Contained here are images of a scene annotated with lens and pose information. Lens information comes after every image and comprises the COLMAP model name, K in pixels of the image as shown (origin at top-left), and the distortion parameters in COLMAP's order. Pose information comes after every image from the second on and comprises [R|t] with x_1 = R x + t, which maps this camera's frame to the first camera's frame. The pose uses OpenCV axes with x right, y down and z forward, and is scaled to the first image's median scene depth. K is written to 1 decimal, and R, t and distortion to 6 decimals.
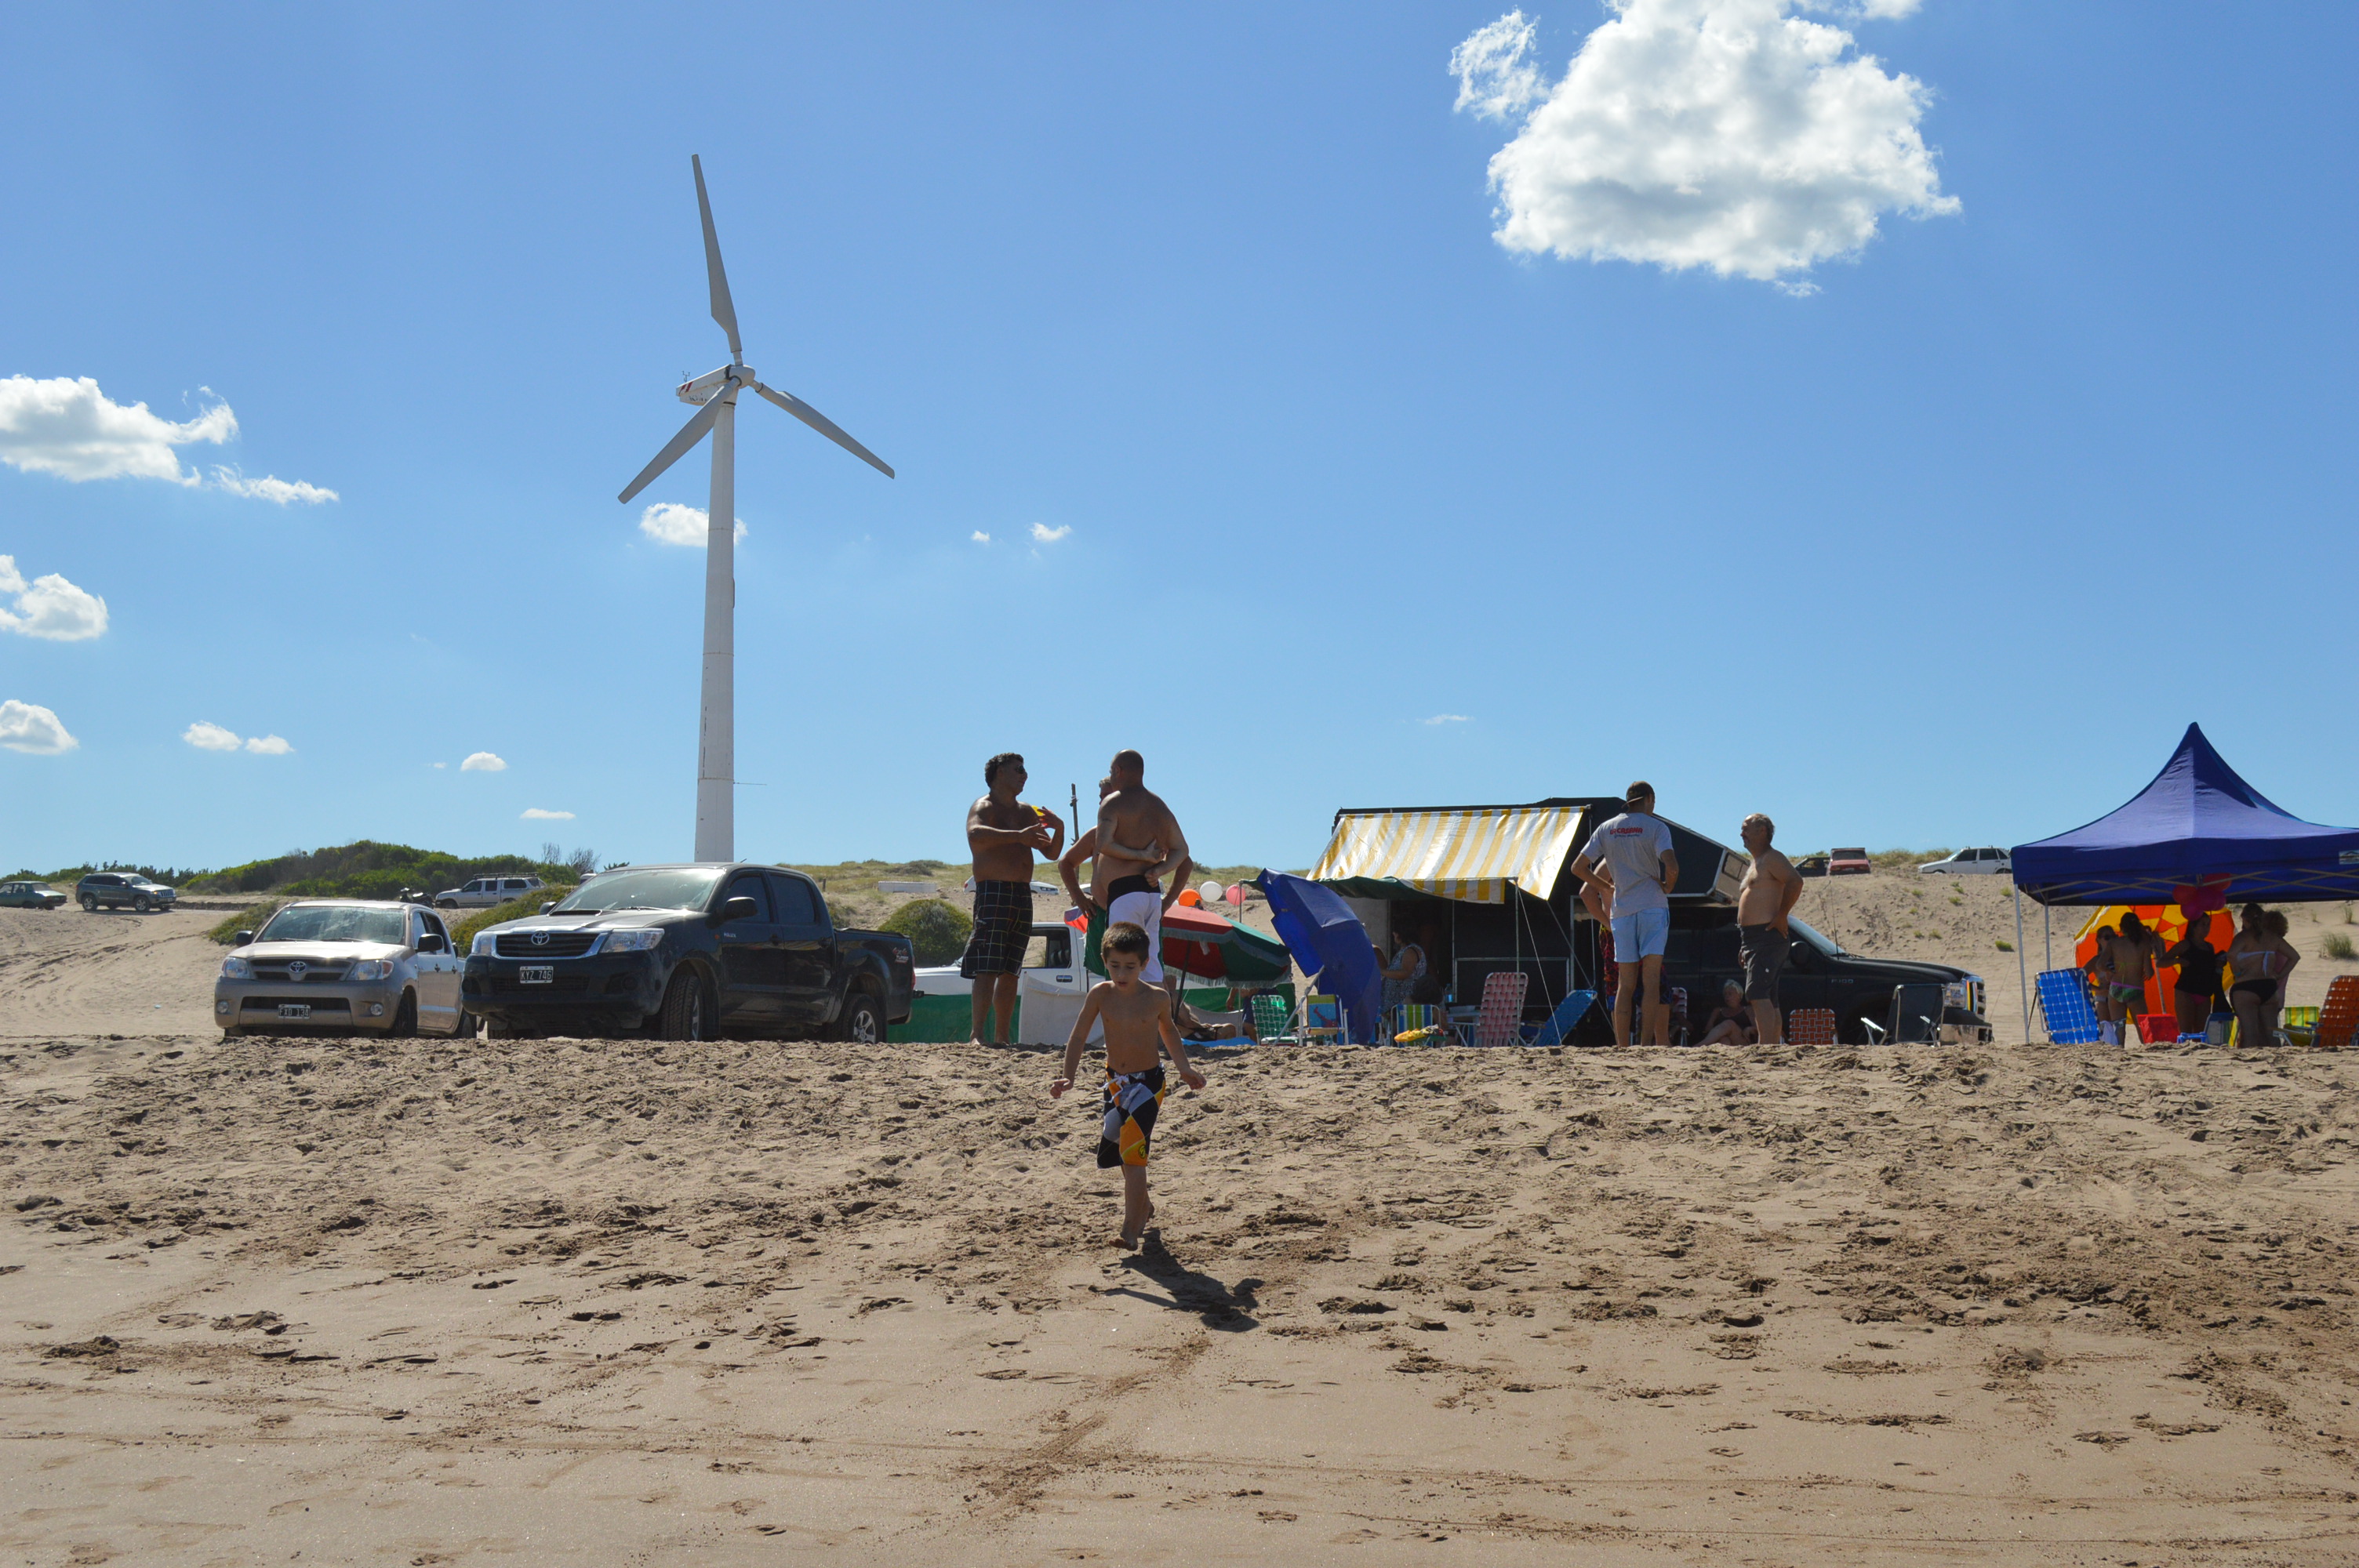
lens RADIAL K [[3368.8, 0, 1179.5], [0, 3368.8, 784.0], [0, 0, 1]] dist [-0.013829, -0.017586]
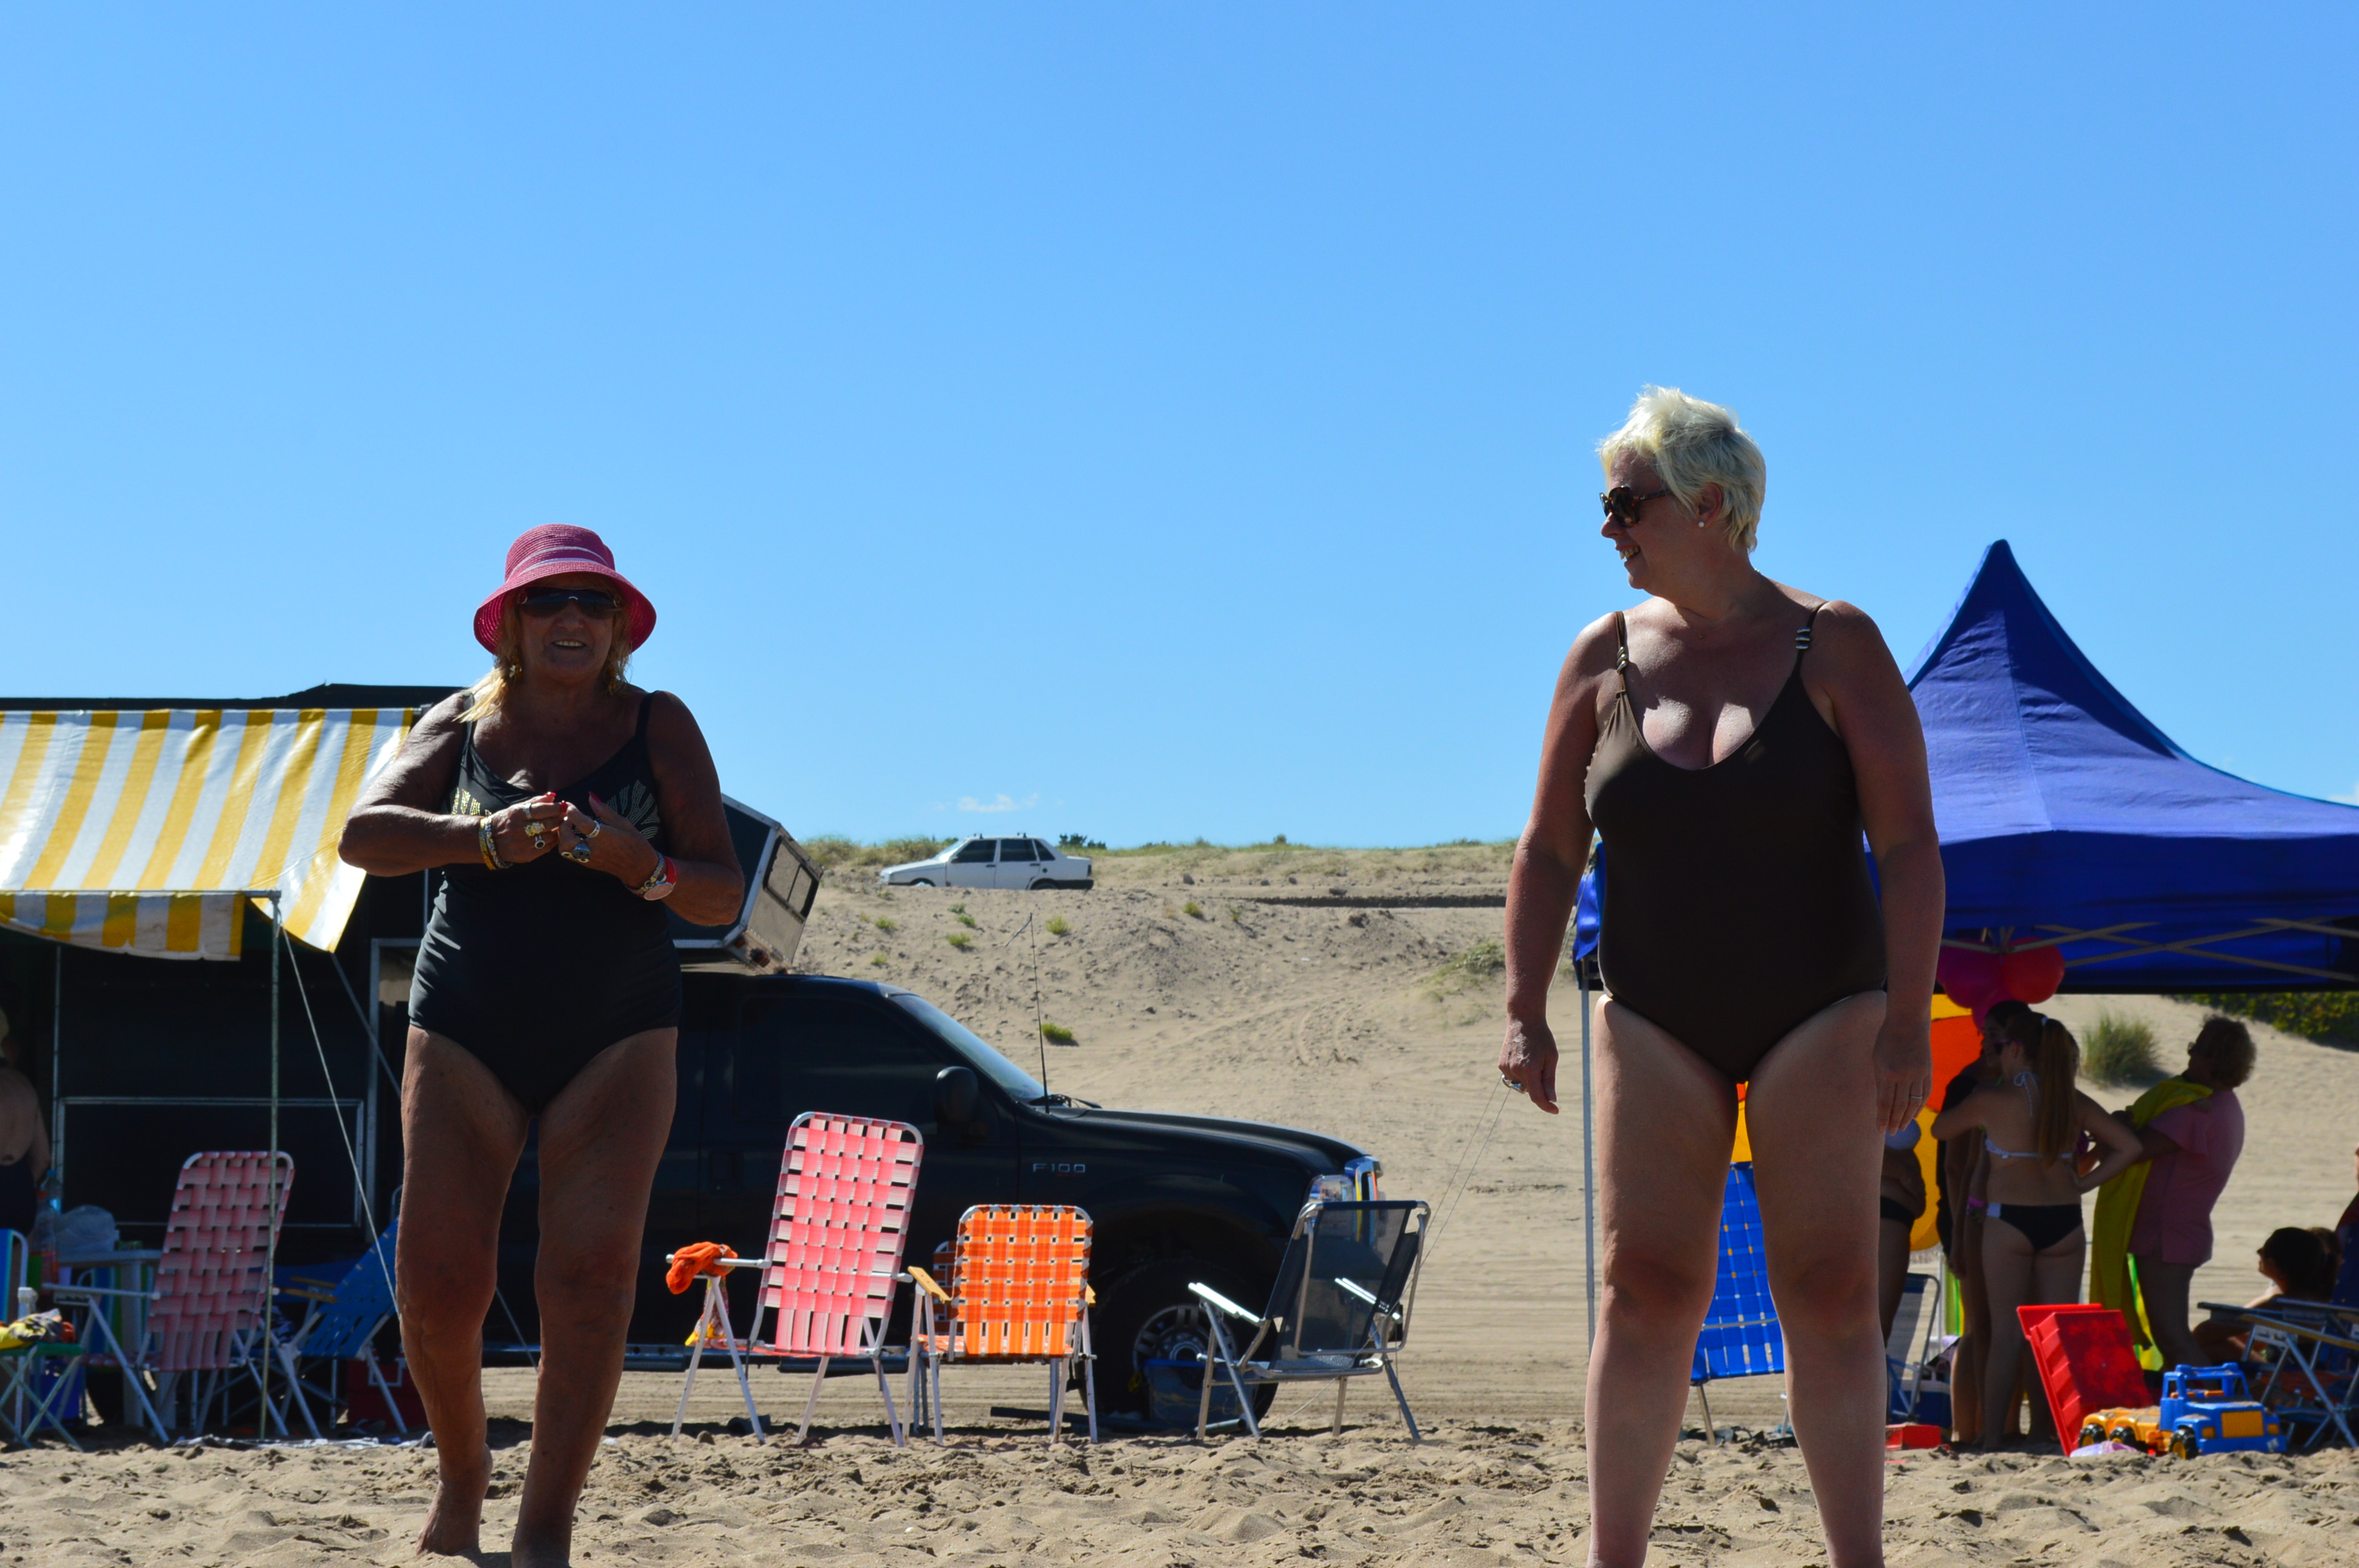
lens RADIAL K [[5509.9, 0, 1179.5], [0, 5509.9, 784.0], [0, 0, 1]] dist [0.026607, 1.049224]
pose [[0.948553, 0.027673, 0.315407, 0.003700], [-0.031403, 0.999484, 0.006751, 0.008187], [-0.315057, -0.016308, 0.948933, 0.369561]]
